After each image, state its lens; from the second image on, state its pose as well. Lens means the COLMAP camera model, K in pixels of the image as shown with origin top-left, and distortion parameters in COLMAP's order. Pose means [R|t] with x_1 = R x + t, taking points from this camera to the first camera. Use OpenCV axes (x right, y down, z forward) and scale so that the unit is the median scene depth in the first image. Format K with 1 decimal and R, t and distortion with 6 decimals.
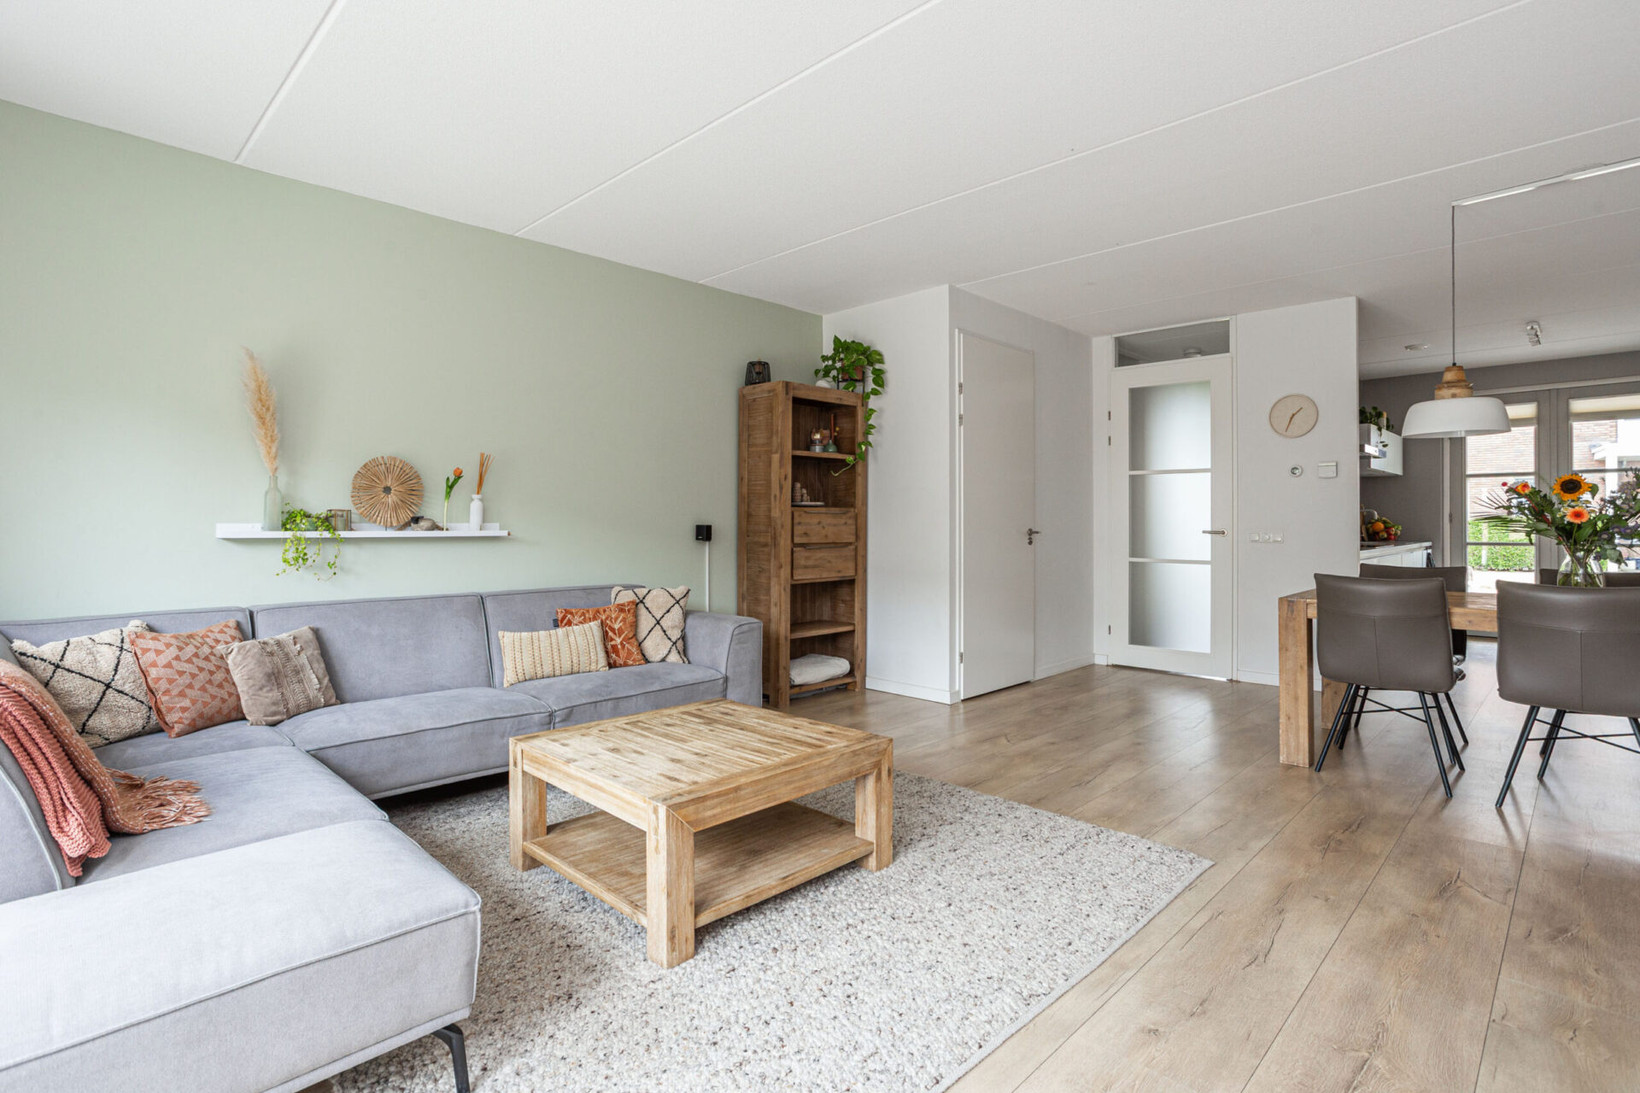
lens RADIAL K [[808.9, 0, 811.5], [0, 808.9, 529.2], [0, 0, 1]] dist [-0.044954, 0.037105]
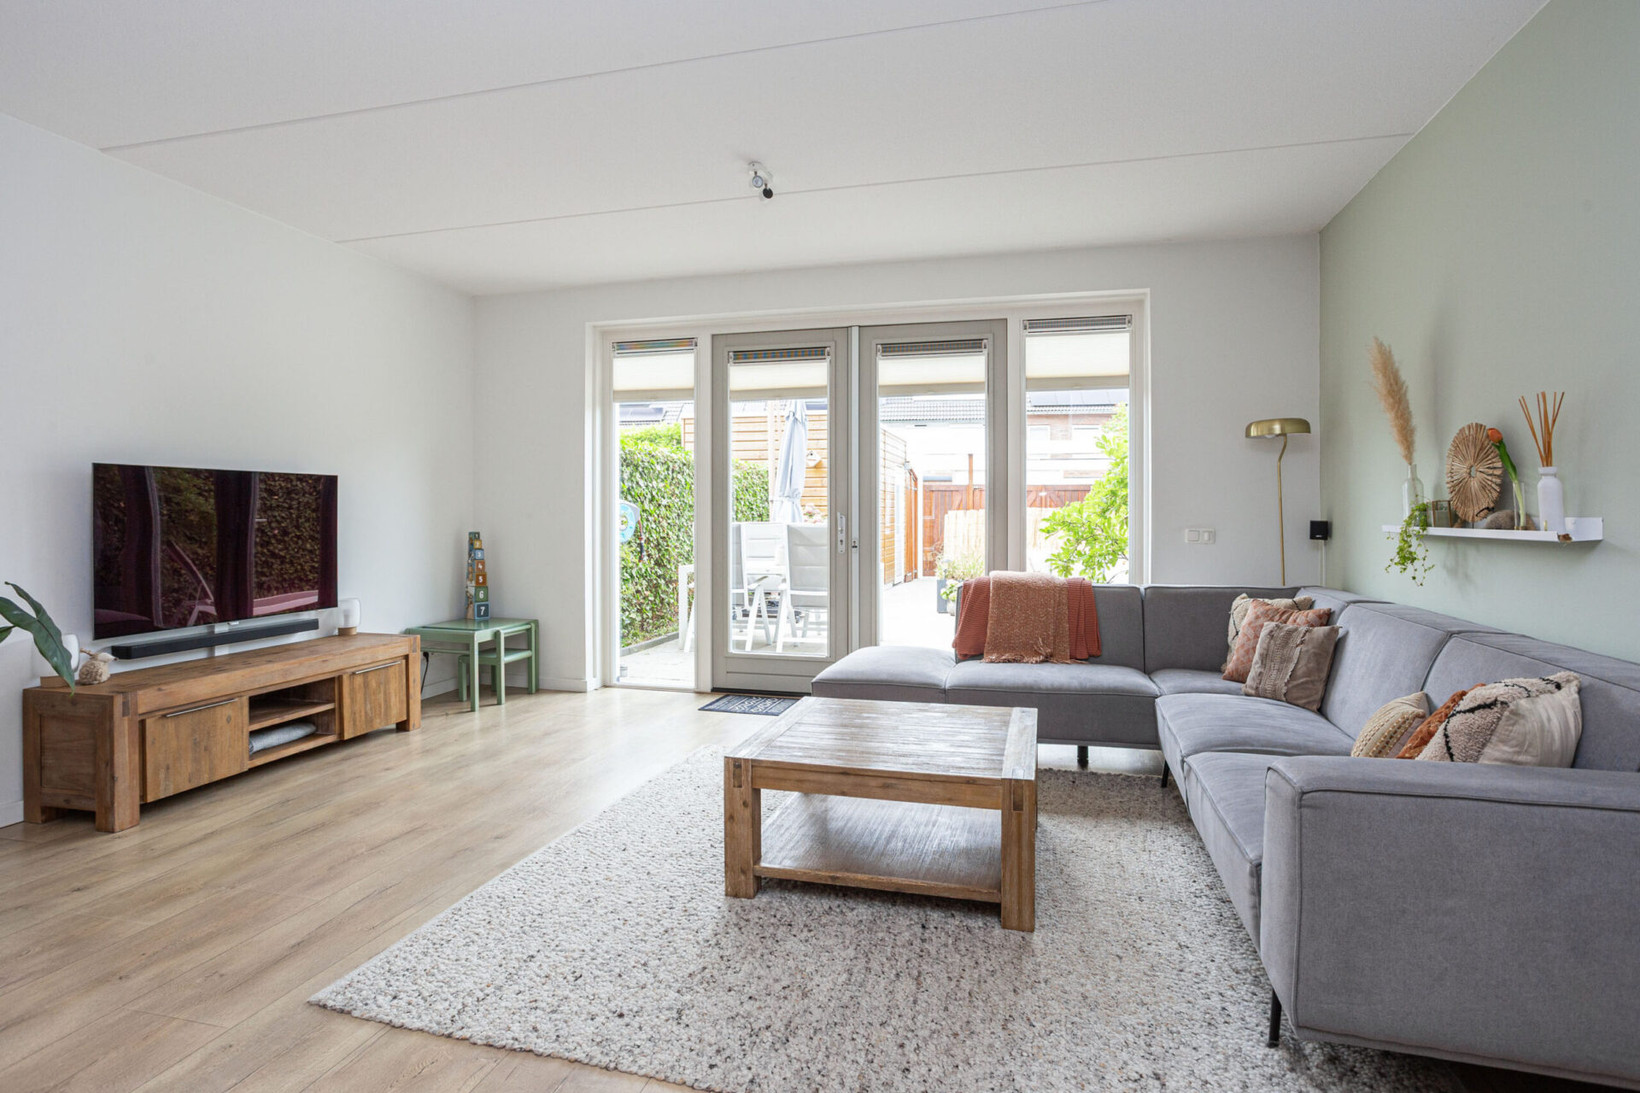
lens RADIAL K [[873.4, 0, 813.0], [0, 873.4, 518.9], [0, 0, 1]] dist [-0.035234, 0.020375]
pose [[-0.870343, 0.002022, -0.492442, 0.361746], [-0.002992, 0.999951, 0.009395, -0.011453], [0.492437, 0.009651, -0.870295, 1.384678]]
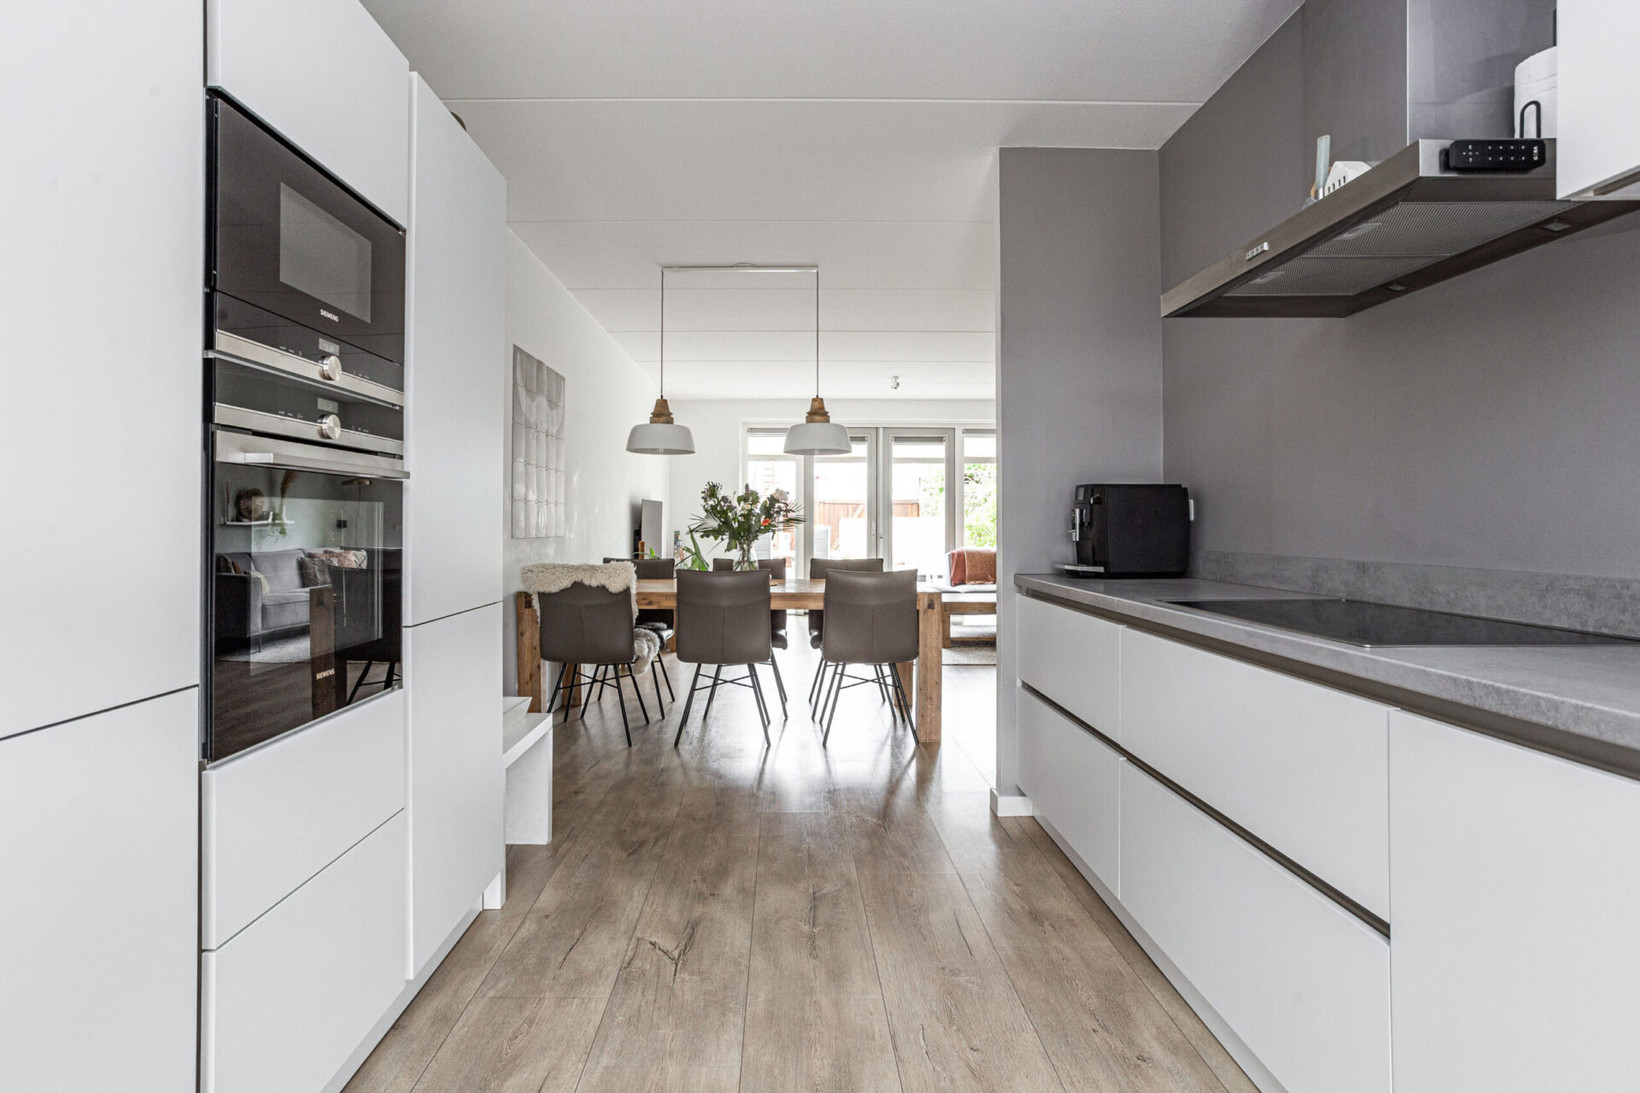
lens RADIAL K [[848.6, 0, 790.4], [0, 848.6, 515.1], [0, 0, 1]] dist [-0.032921, 0.041528]
pose [[-0.711344, -0.005233, -0.702824, 1.810830], [-0.004362, 0.999986, -0.003031, -0.017435], [0.702830, 0.000910, -0.711357, 1.962144]]
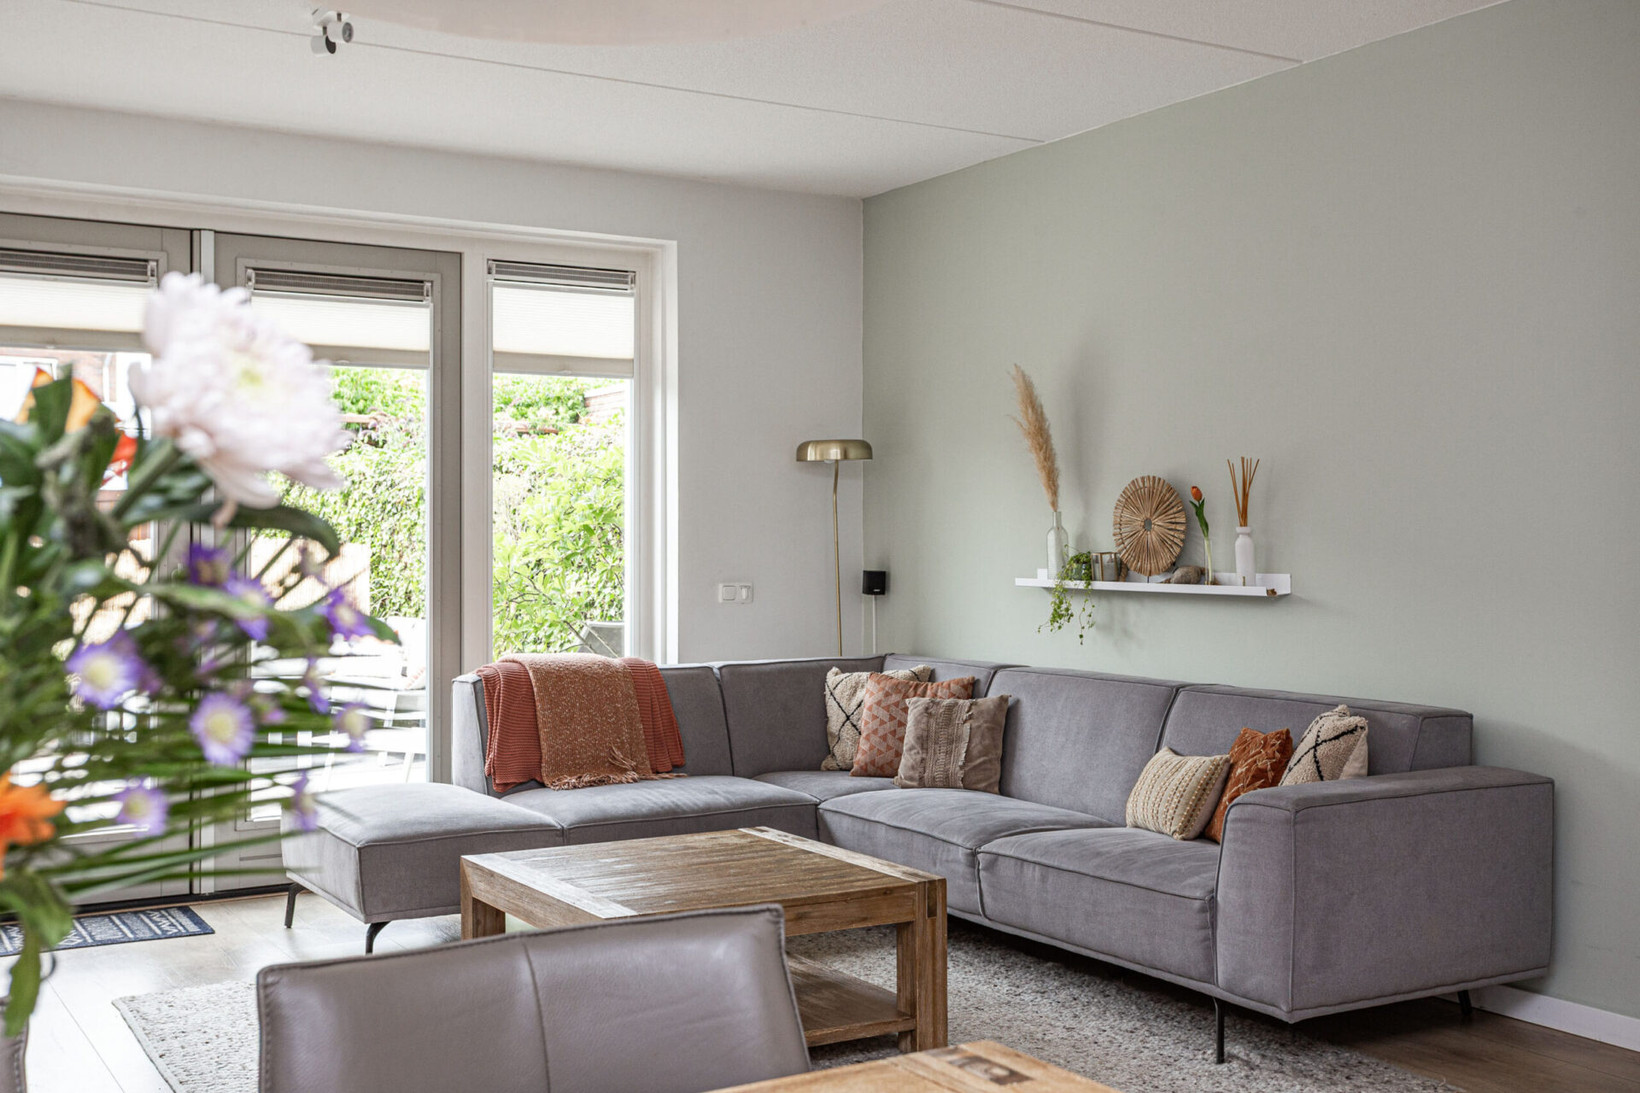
lens RADIAL K [[1802.0, 0, 820.4], [0, 1802.0, 524.2], [0, 0, 1]] dist [0.000910, 0.001818]
pose [[-0.249956, -0.007523, -0.968228, 1.076336], [-0.004636, 0.999968, -0.006573, -0.037209], [0.968246, 0.002846, -0.249982, 1.120095]]
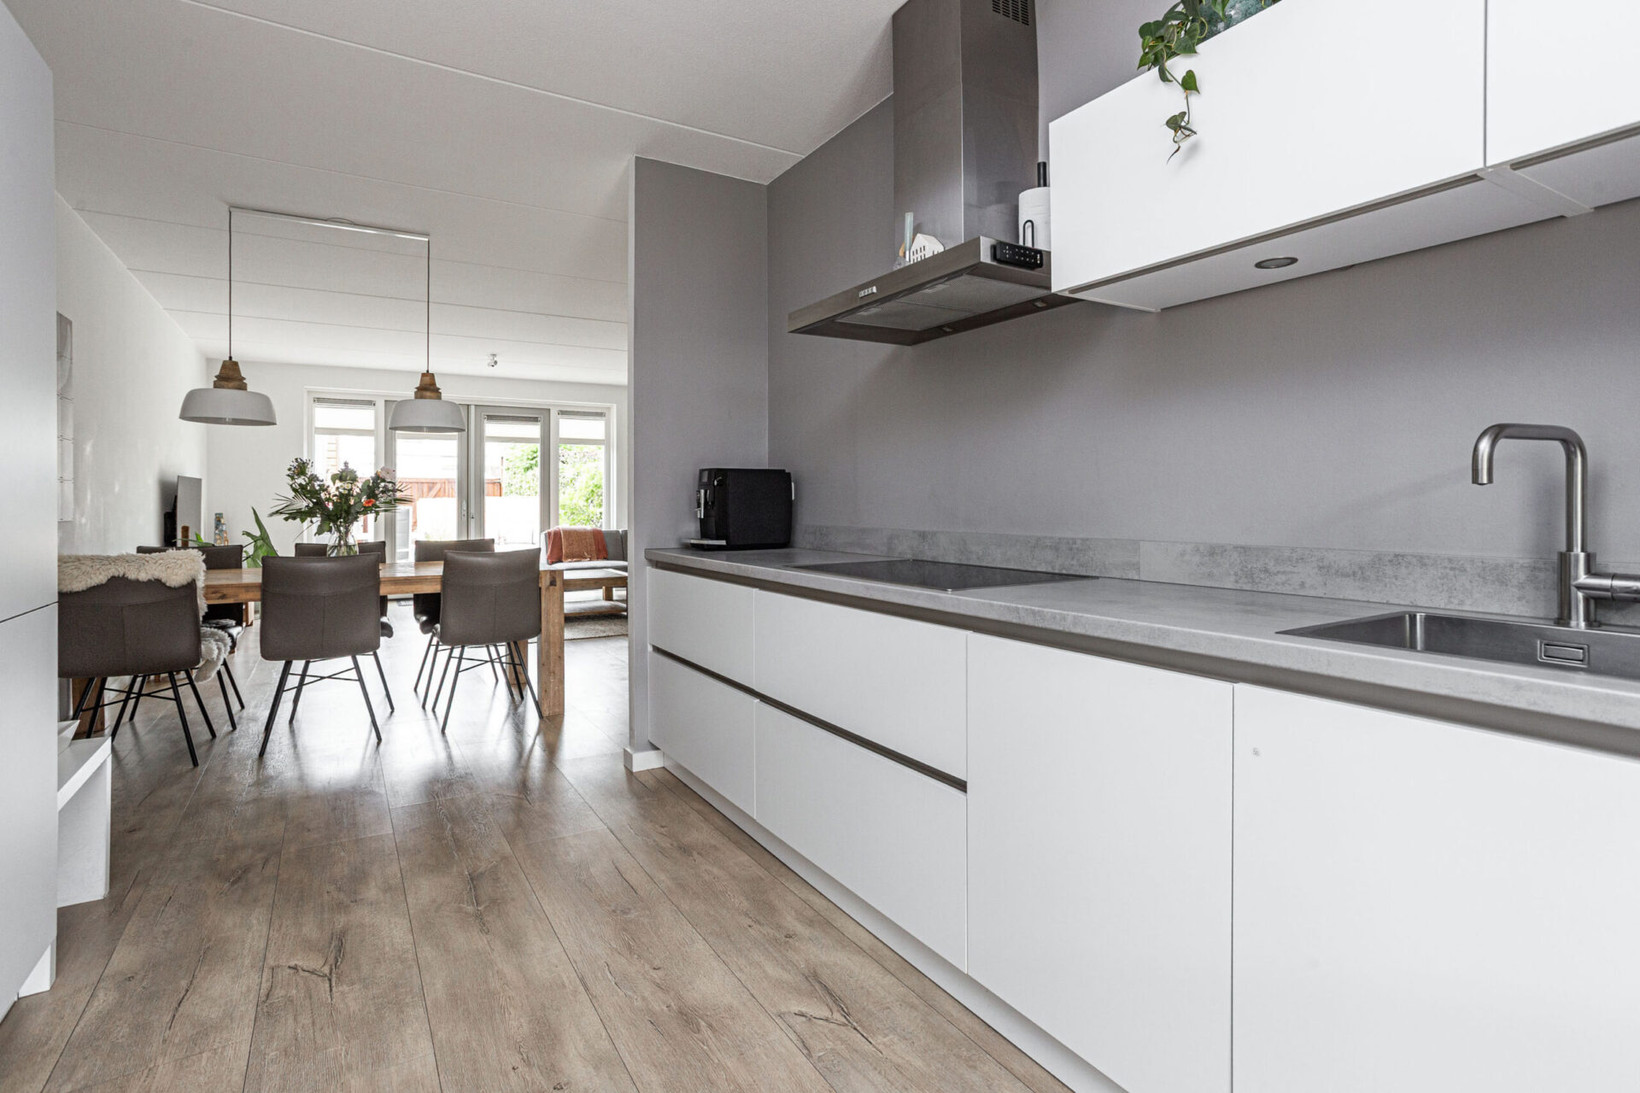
lens RADIAL K [[824.5, 0, 797.5], [0, 824.5, 501.5], [0, 0, 1]] dist [-0.001919, 0.029429]
pose [[-0.282415, 0.002617, -0.959289, 1.880915], [-0.003363, 0.999987, 0.003718, -0.018292], [0.959287, 0.004276, -0.282402, 1.931040]]
